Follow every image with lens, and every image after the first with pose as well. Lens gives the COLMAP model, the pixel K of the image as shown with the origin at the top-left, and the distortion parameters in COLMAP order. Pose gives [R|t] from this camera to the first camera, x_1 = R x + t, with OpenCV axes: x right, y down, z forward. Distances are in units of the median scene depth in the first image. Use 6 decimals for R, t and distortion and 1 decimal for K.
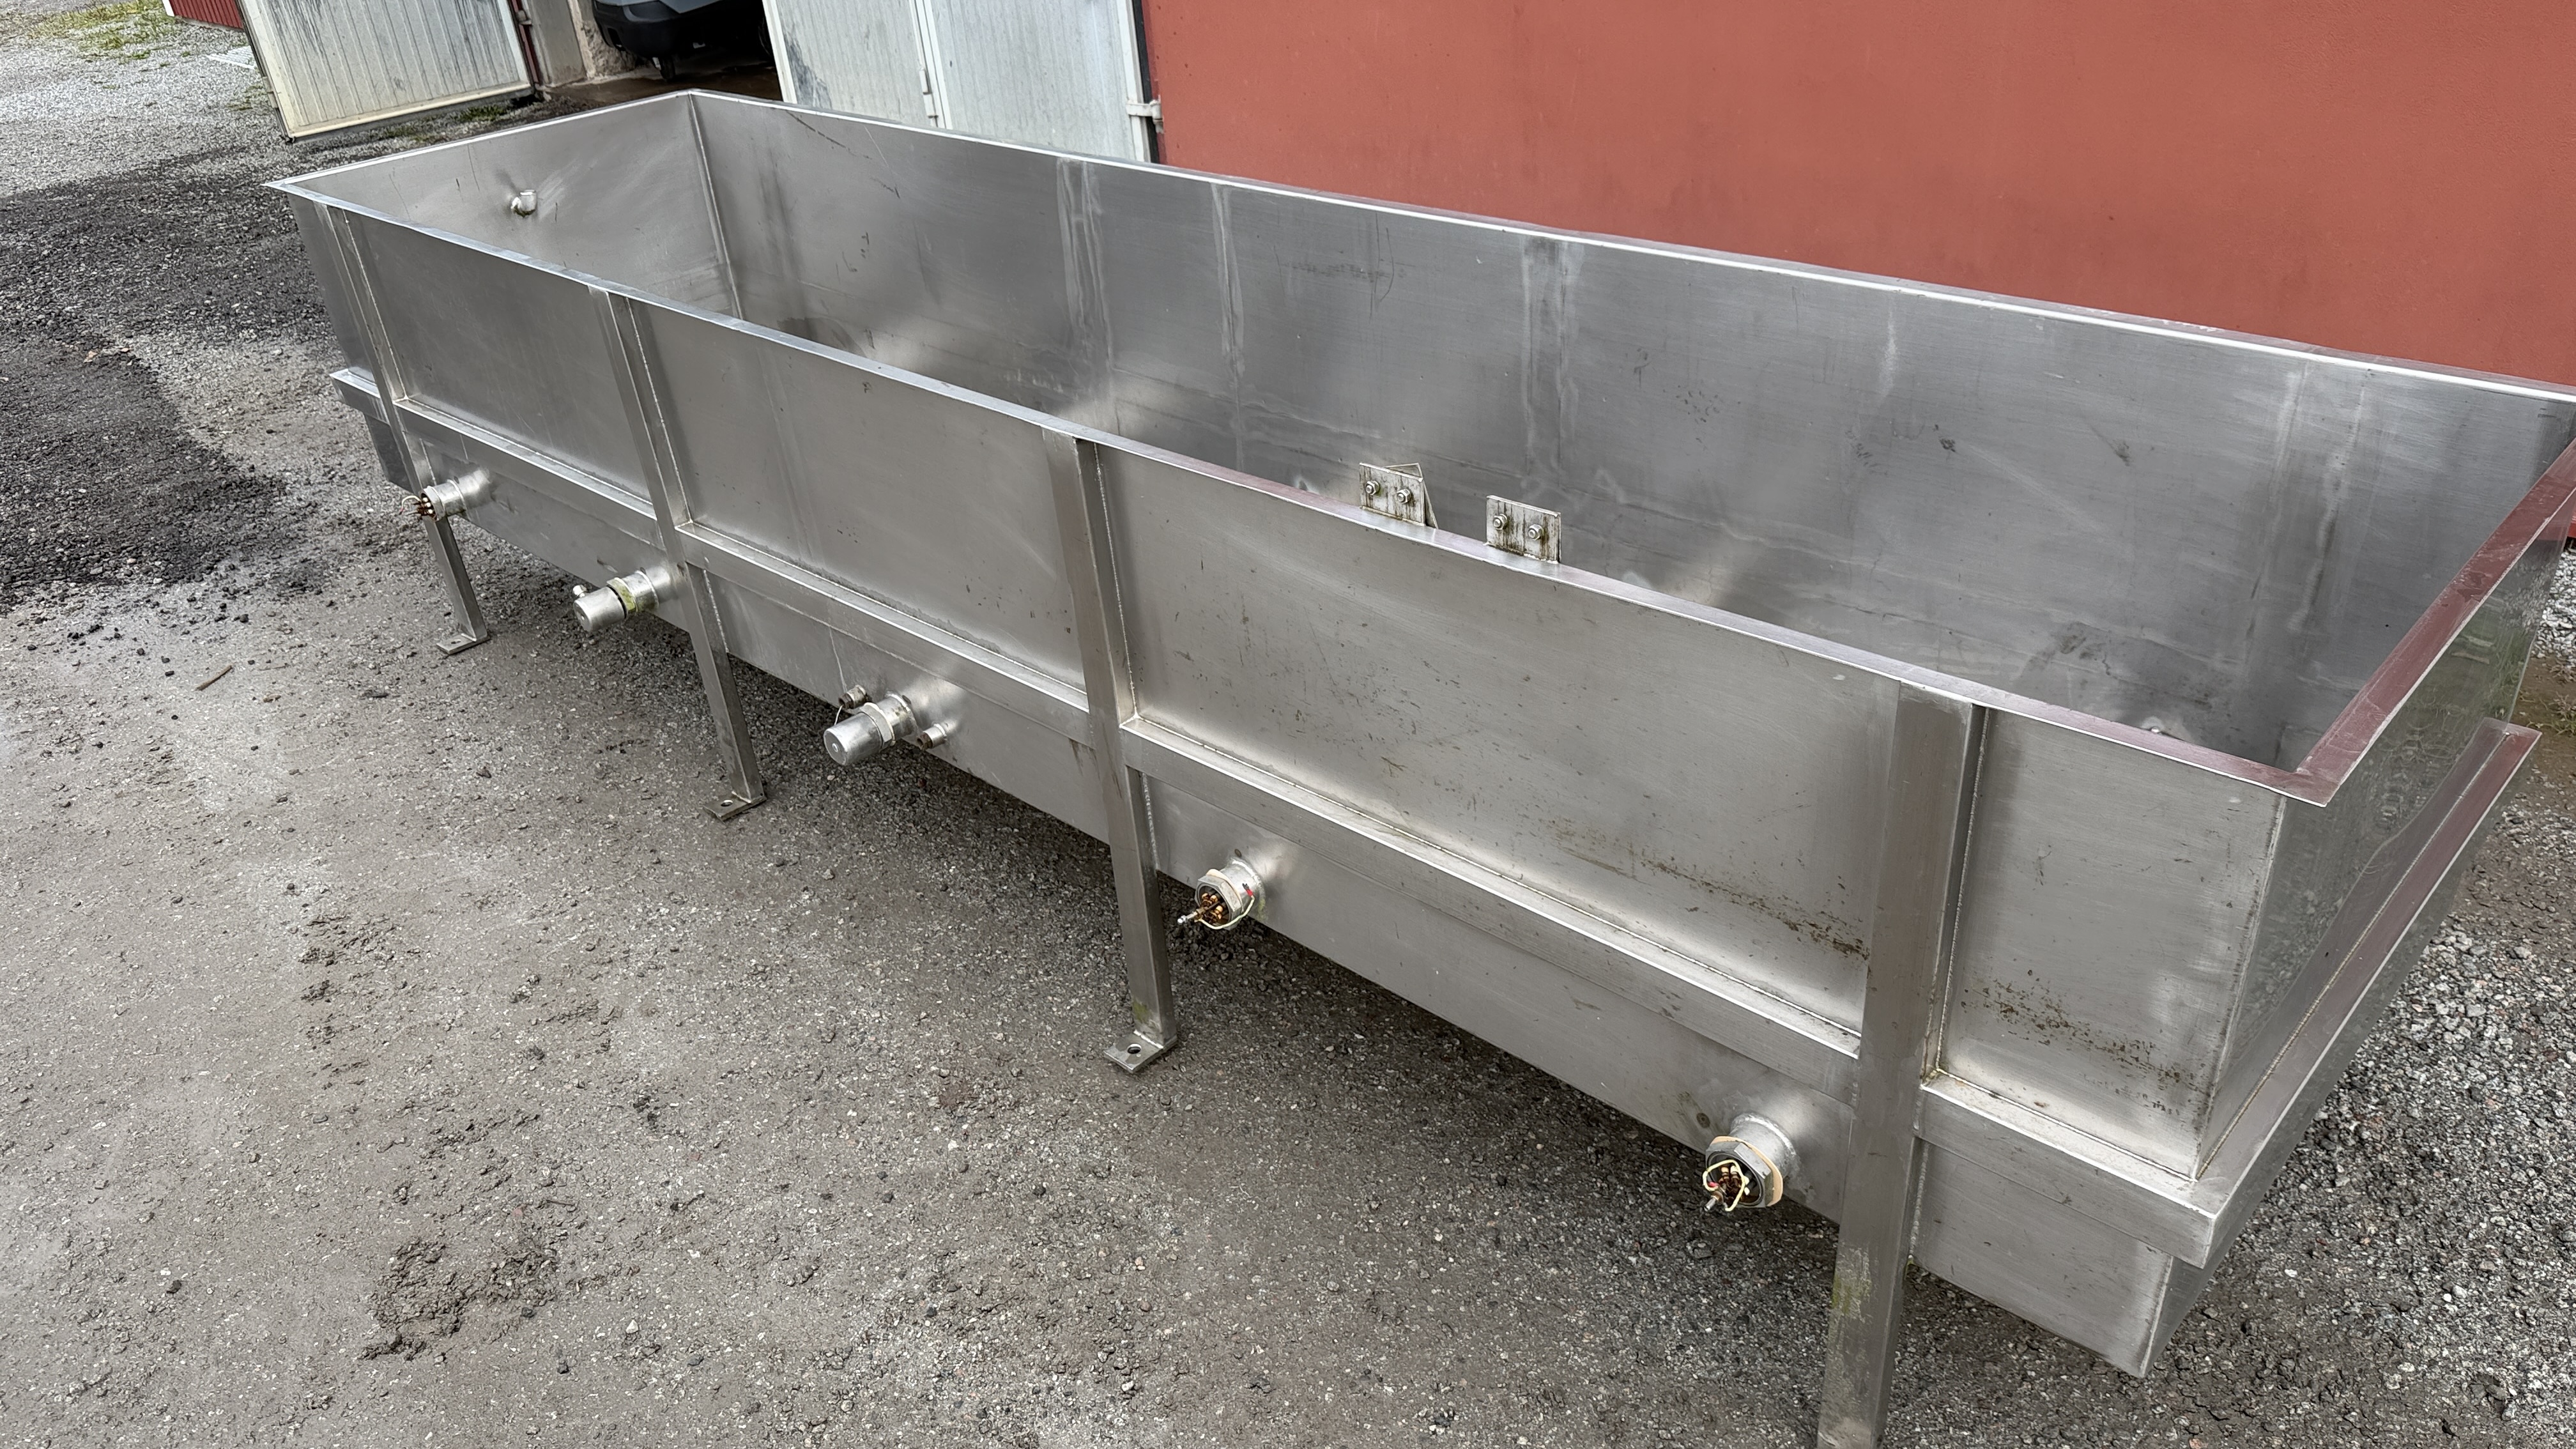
lens RADIAL K [[1801.1, 0, 1294.5], [0, 1801.1, 739.1], [0, 0, 1]] dist [0.043324, -0.054174]
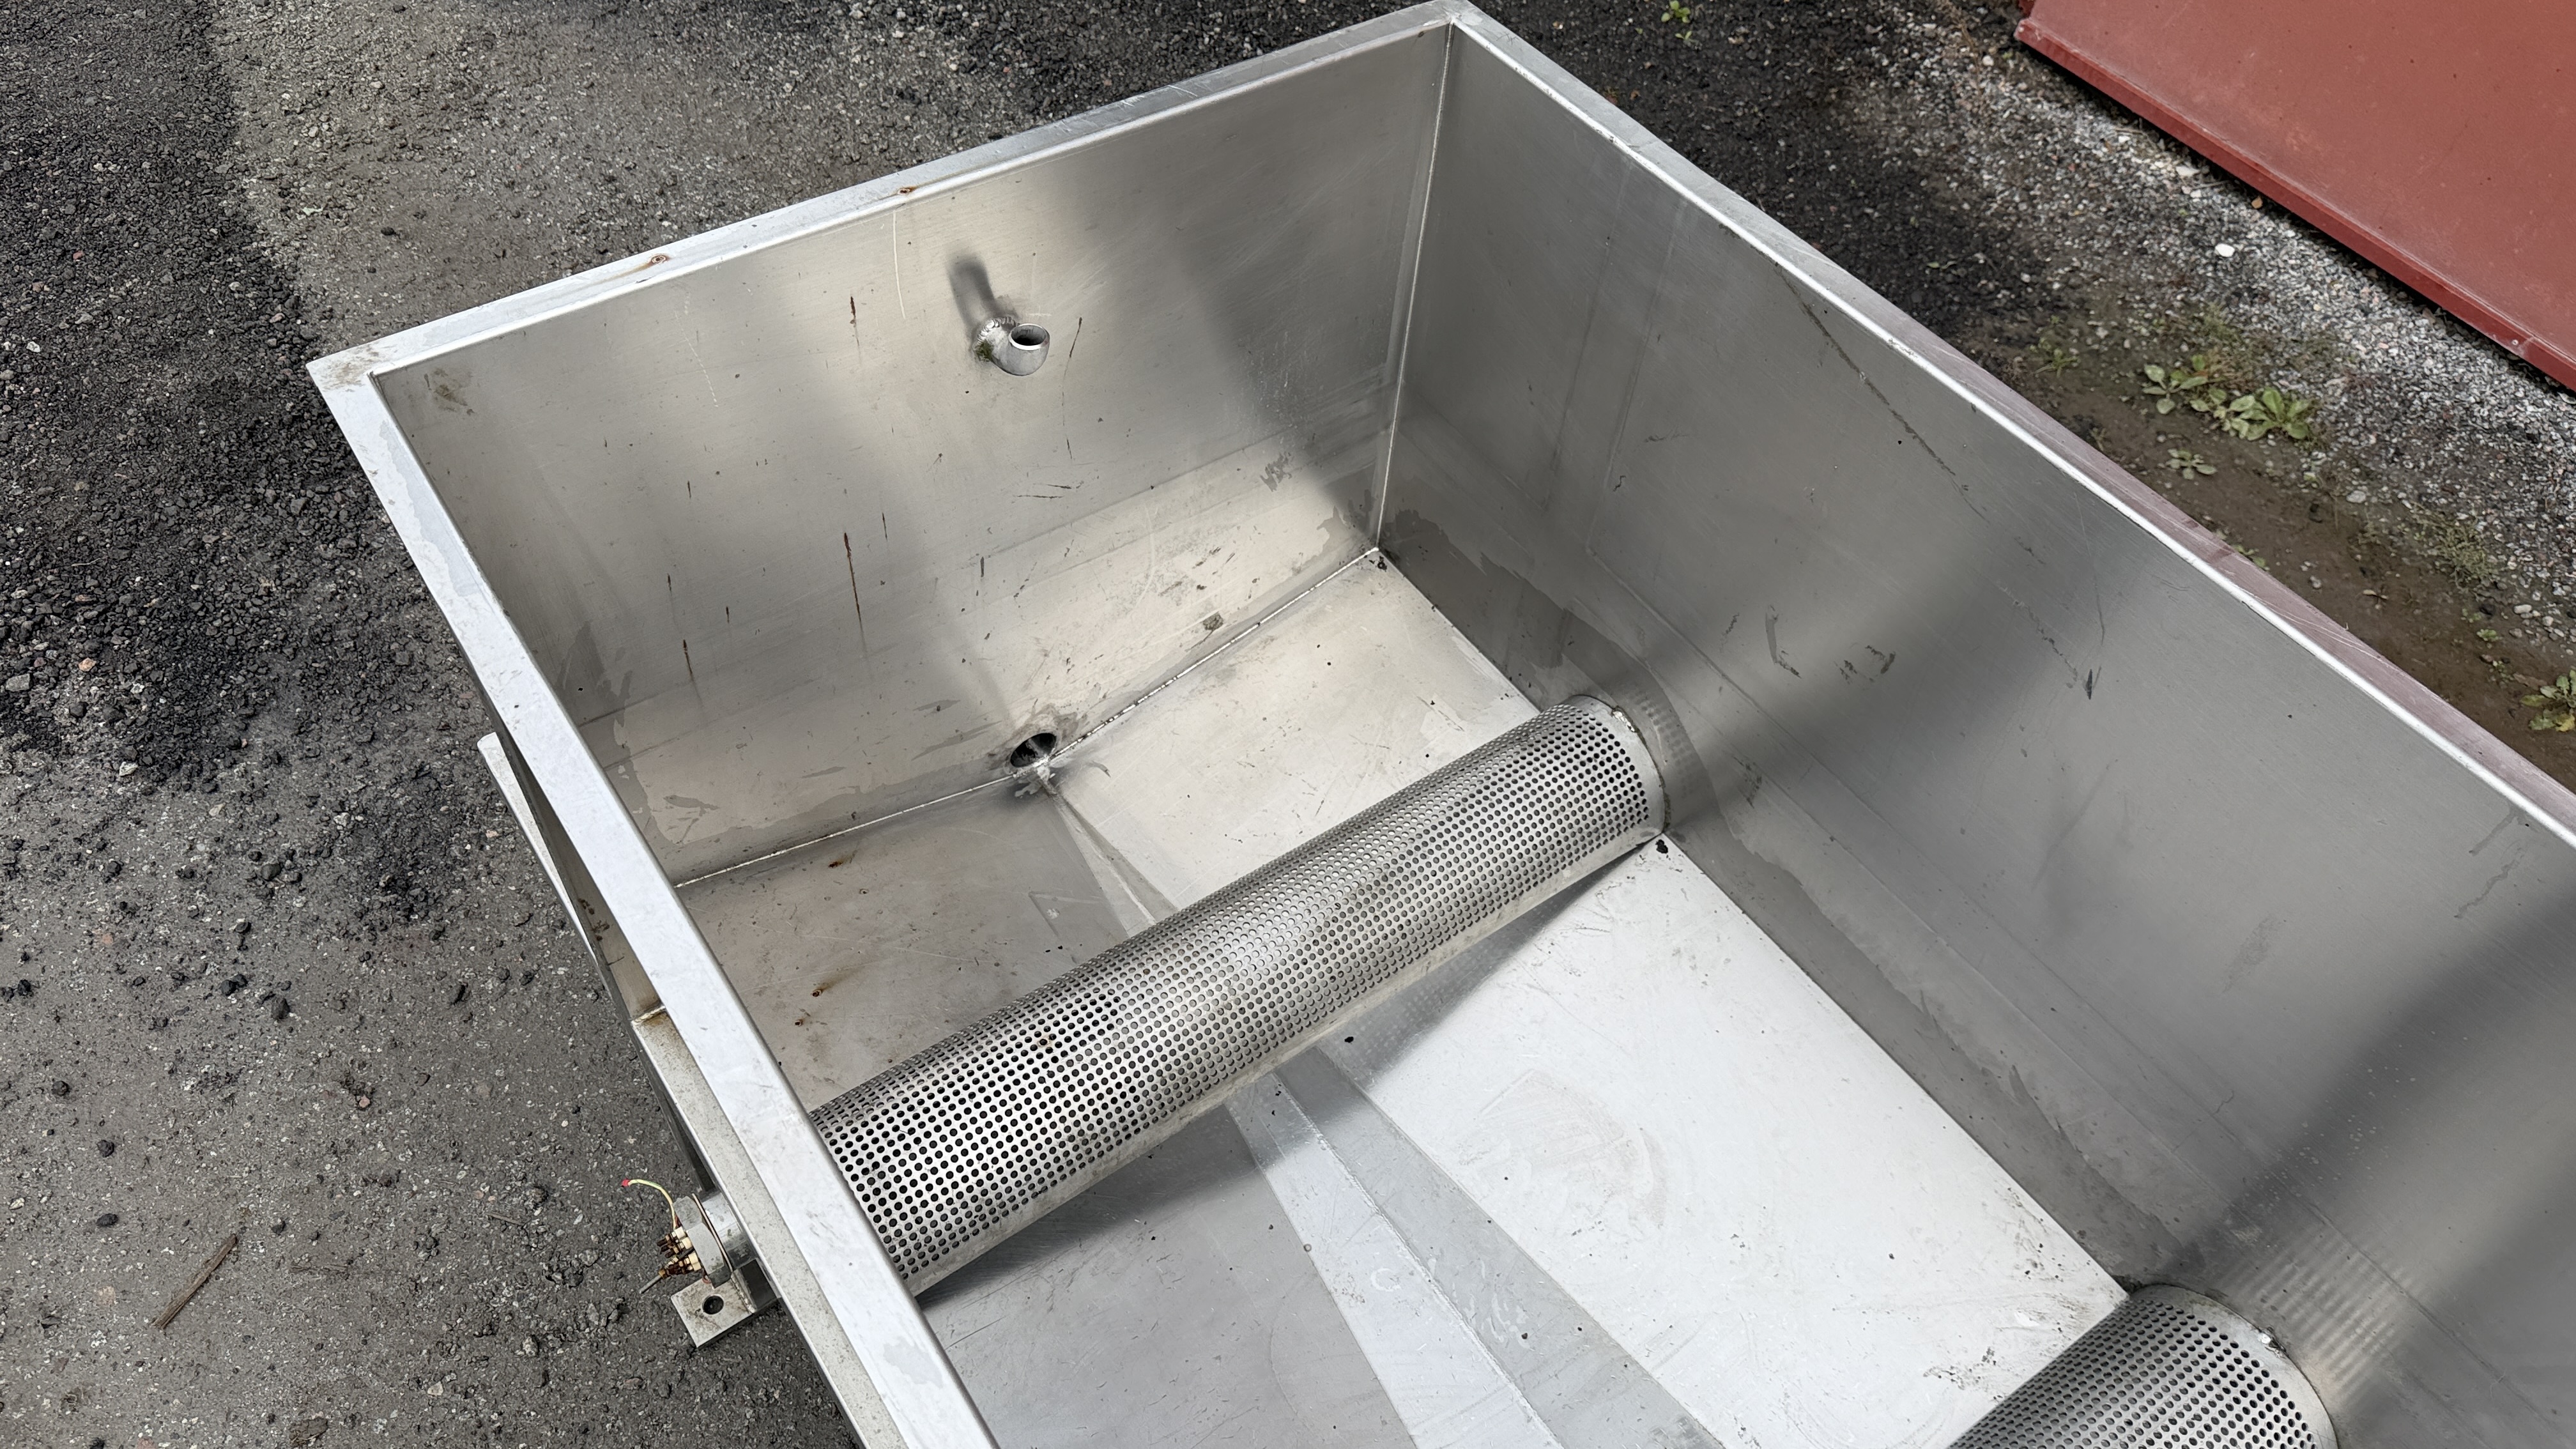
lens RADIAL K [[1801.1, 0, 1287.5], [0, 1801.1, 718.0], [0, 0, 1]] dist [0.043324, -0.054174]
pose [[0.972116, 0.232610, -0.029713, -0.312580], [-0.208528, 0.915443, 0.344209, -0.337905], [0.107267, -0.328415, 0.938423, 0.582634]]
